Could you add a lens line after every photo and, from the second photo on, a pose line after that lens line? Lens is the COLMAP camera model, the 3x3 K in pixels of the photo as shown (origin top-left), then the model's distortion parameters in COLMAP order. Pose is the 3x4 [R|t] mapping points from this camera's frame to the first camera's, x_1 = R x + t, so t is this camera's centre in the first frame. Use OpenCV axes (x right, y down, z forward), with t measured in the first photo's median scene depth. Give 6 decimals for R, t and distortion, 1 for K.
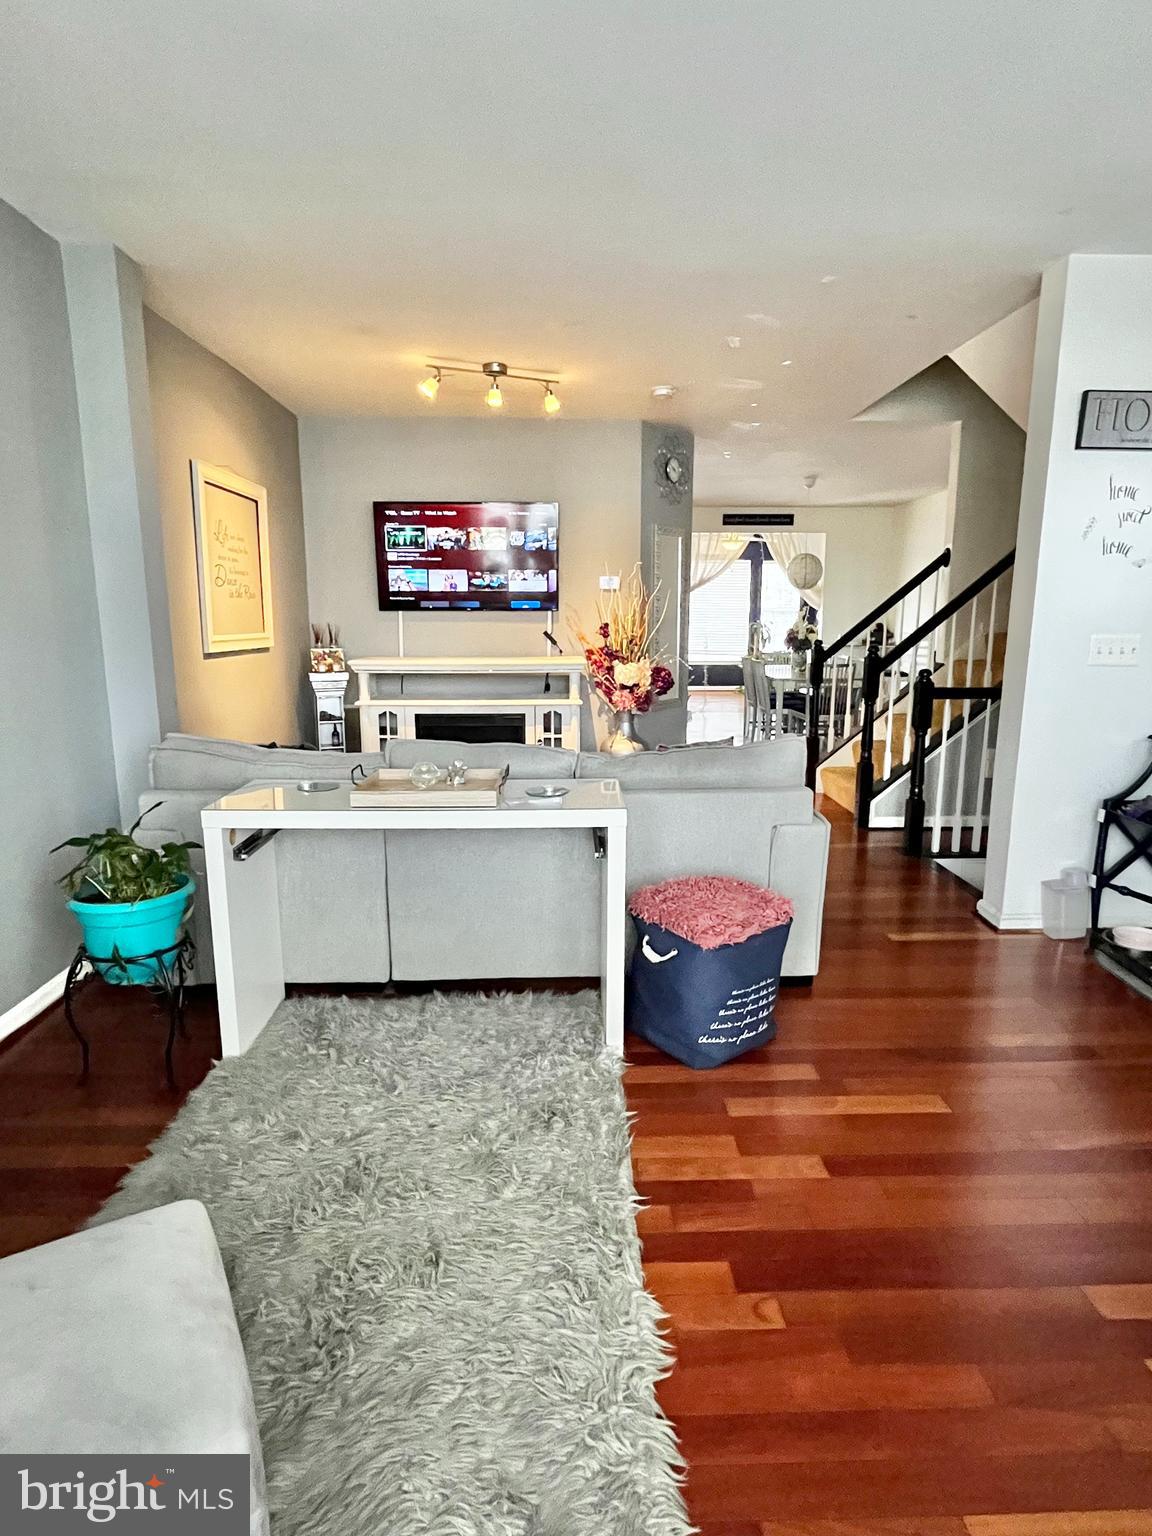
lens RADIAL K [[821.0, 0, 575.9], [0, 821.0, 763.6], [0, 0, 1]] dist [-0.004316, -0.001443]
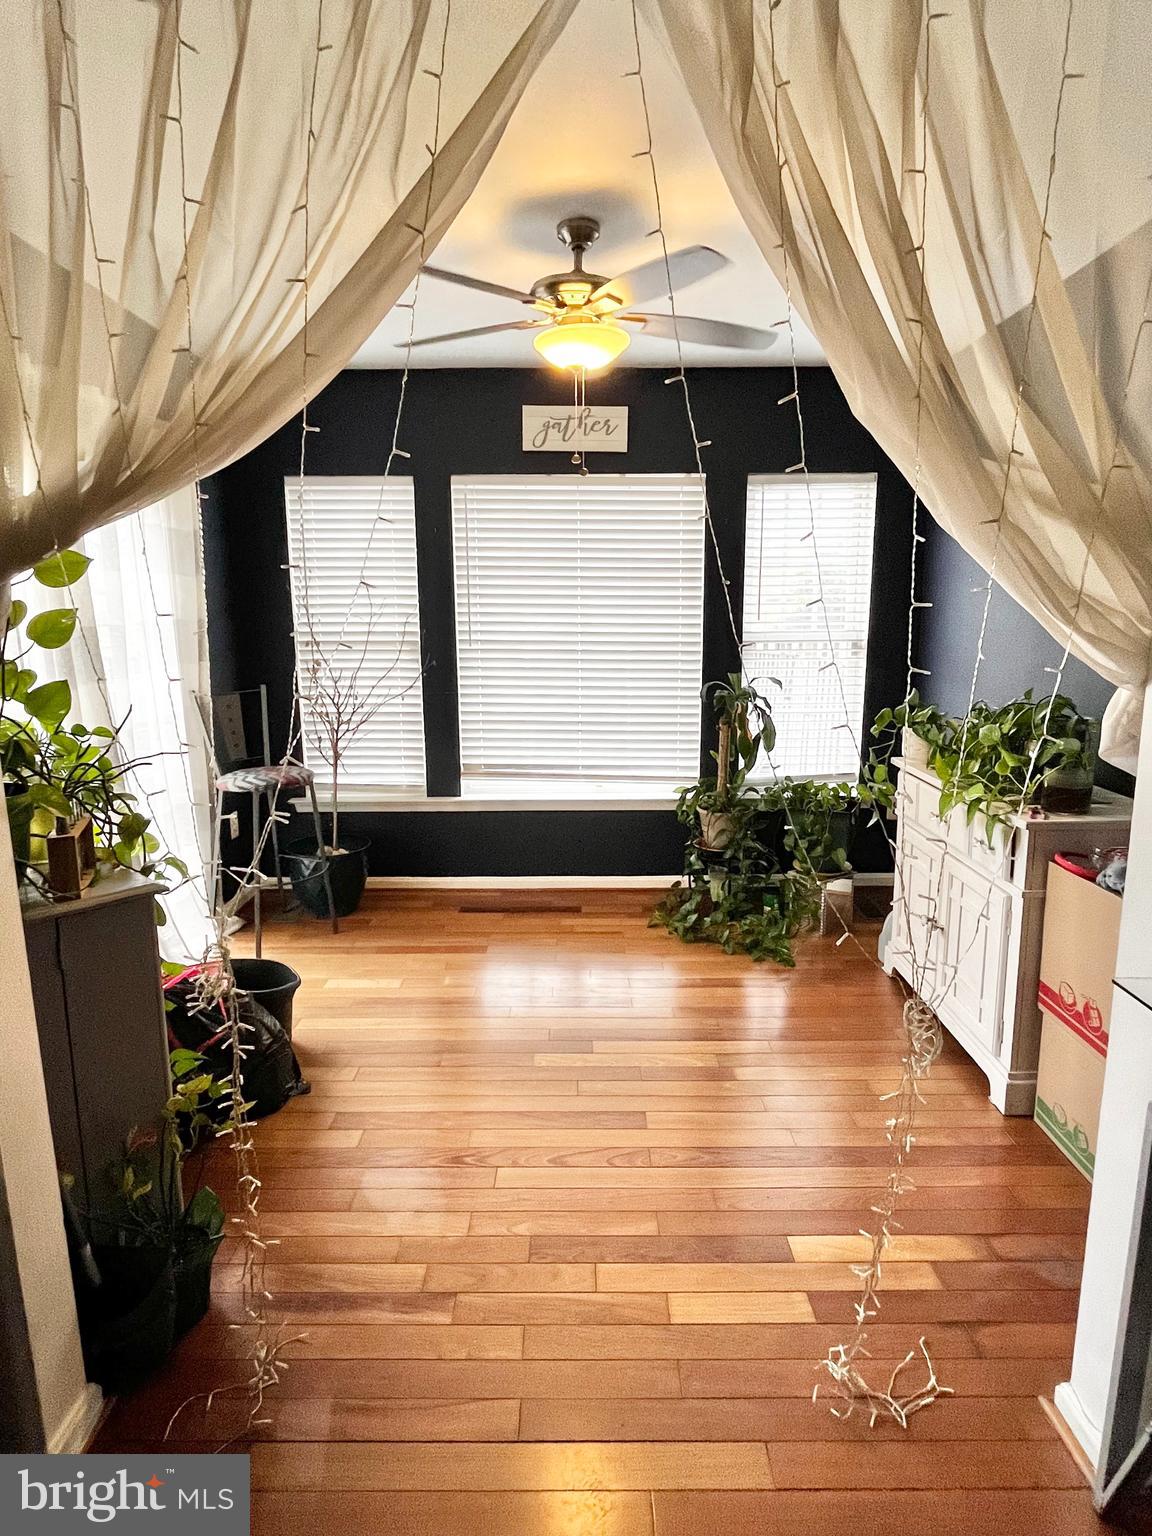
lens RADIAL K [[821.0, 0, 575.9], [0, 821.0, 763.6], [0, 0, 1]] dist [-0.004316, -0.001443]
pose [[0.999873, -0.008897, -0.013196, 0.221192], [0.008809, 0.999939, -0.006723, -0.184237], [0.013255, 0.006606, 0.999890, 0.912484]]
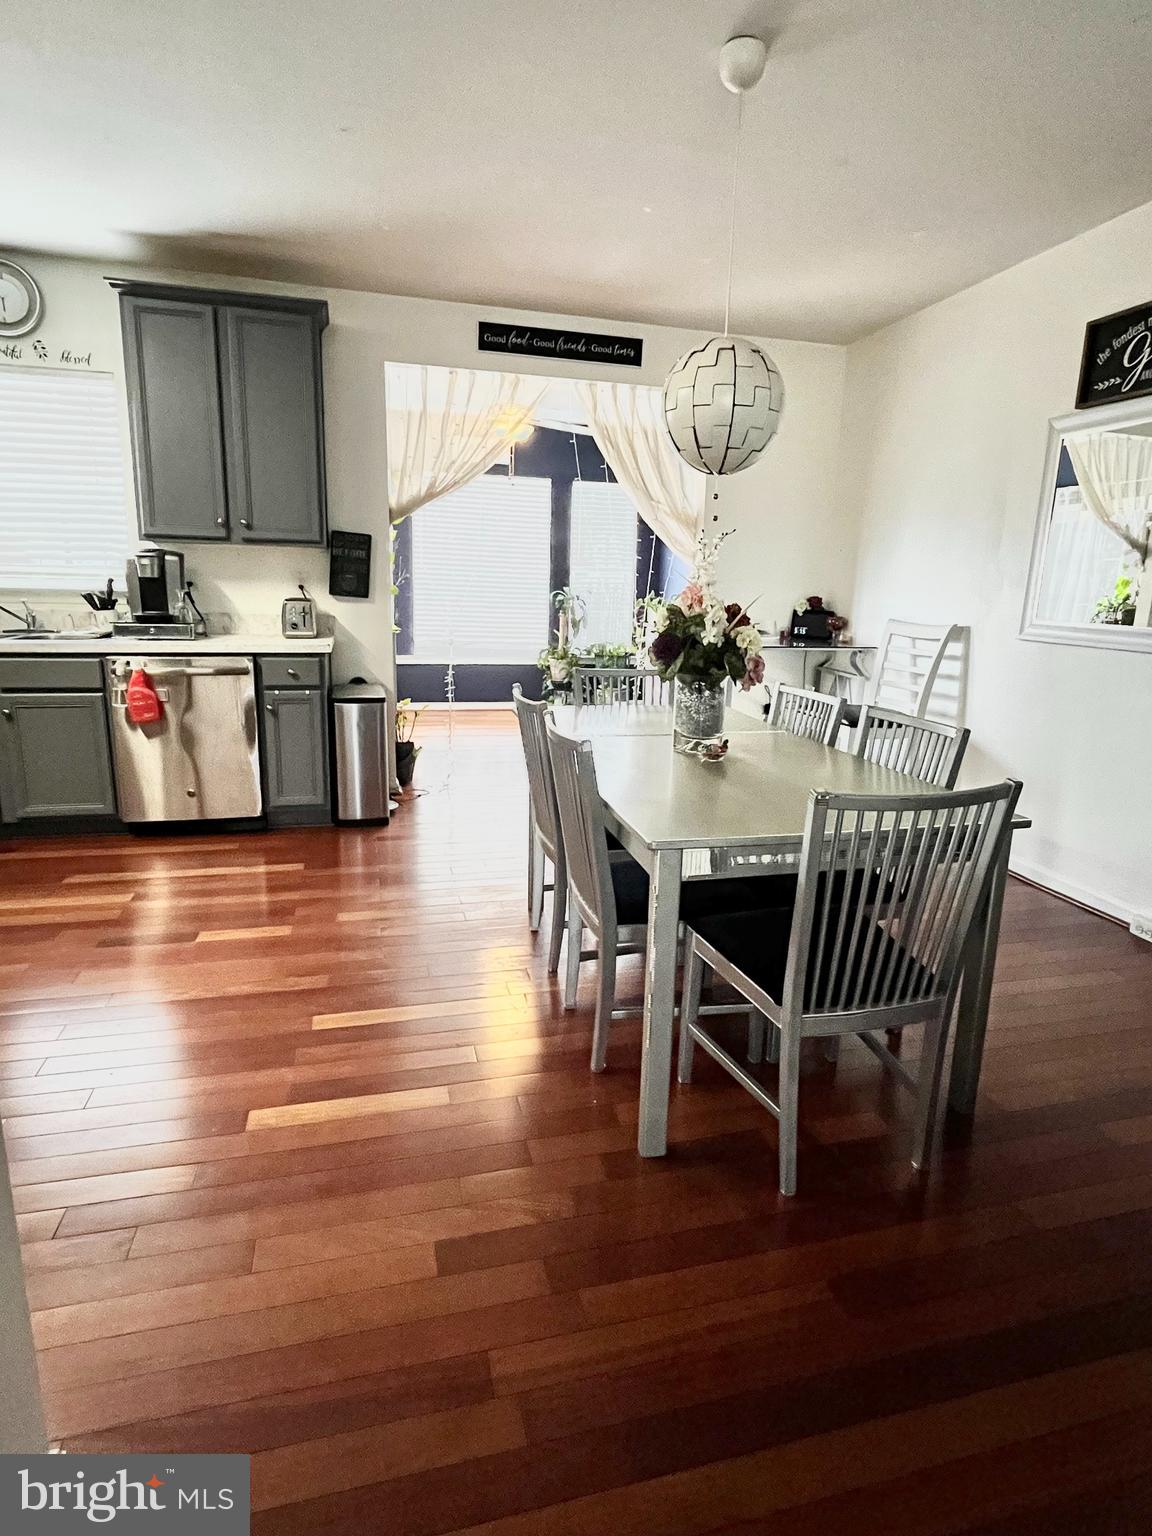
lens RADIAL K [[821.0, 0, 575.9], [0, 821.0, 763.6], [0, 0, 1]] dist [-0.004316, -0.001443]
pose [[0.973241, -0.029521, 0.227882, 0.126443], [0.021737, 0.999094, 0.036592, -0.096826], [-0.228756, -0.030659, 0.973001, 0.579262]]
